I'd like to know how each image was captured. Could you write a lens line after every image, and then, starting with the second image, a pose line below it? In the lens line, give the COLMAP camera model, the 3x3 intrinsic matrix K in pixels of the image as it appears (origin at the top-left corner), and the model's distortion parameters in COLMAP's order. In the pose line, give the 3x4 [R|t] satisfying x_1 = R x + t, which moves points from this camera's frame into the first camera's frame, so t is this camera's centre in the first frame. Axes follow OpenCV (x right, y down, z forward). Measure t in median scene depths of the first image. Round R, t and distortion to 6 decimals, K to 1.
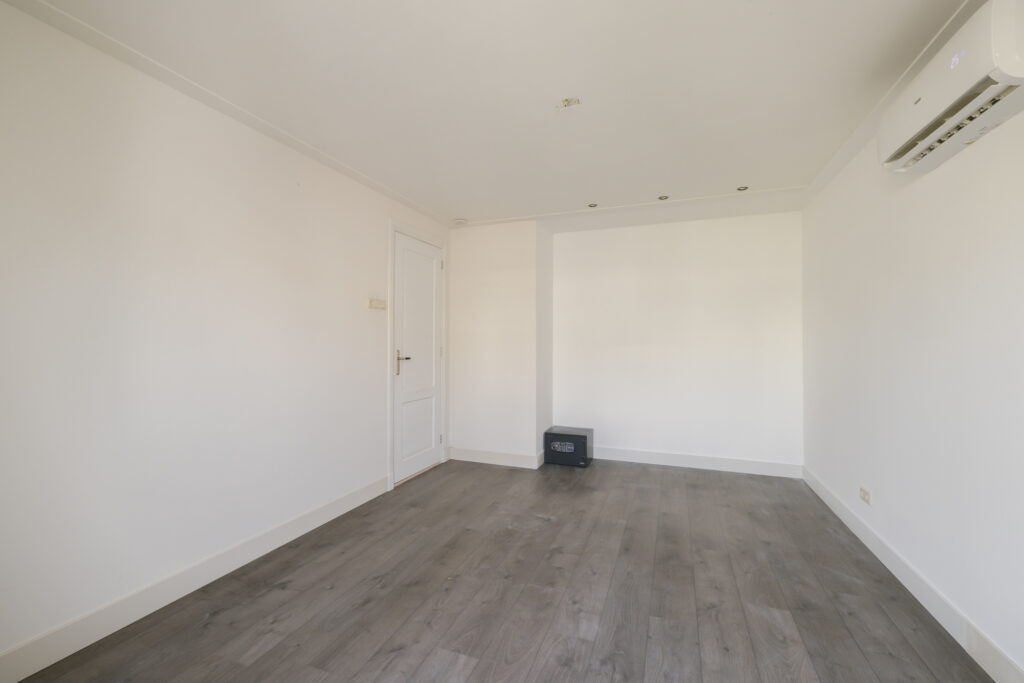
lens RADIAL K [[440.7, 0, 509.8], [0, 440.7, 342.6], [0, 0, 1]] dist [0.000992, 0.000176]
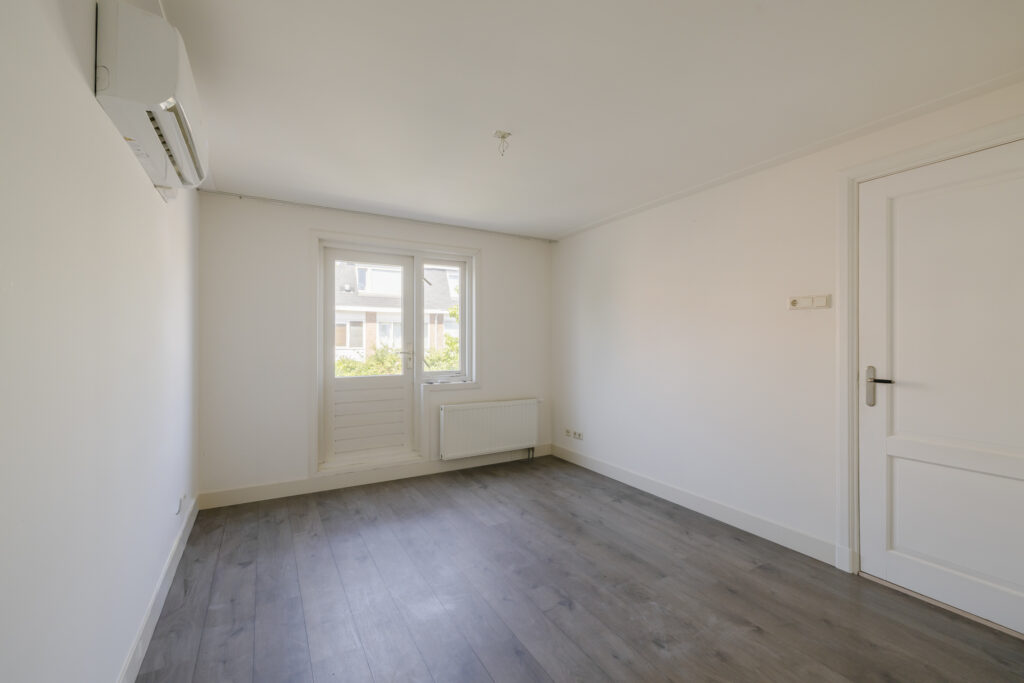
lens RADIAL K [[440.7, 0, 509.8], [0, 440.7, 342.6], [0, 0, 1]] dist [0.000992, 0.000176]
pose [[-0.641899, 0.000633, -0.766789, 0.843786], [-0.001262, 0.999997, 0.001882, -0.029152], [0.766788, 0.002176, -0.641896, 1.490741]]
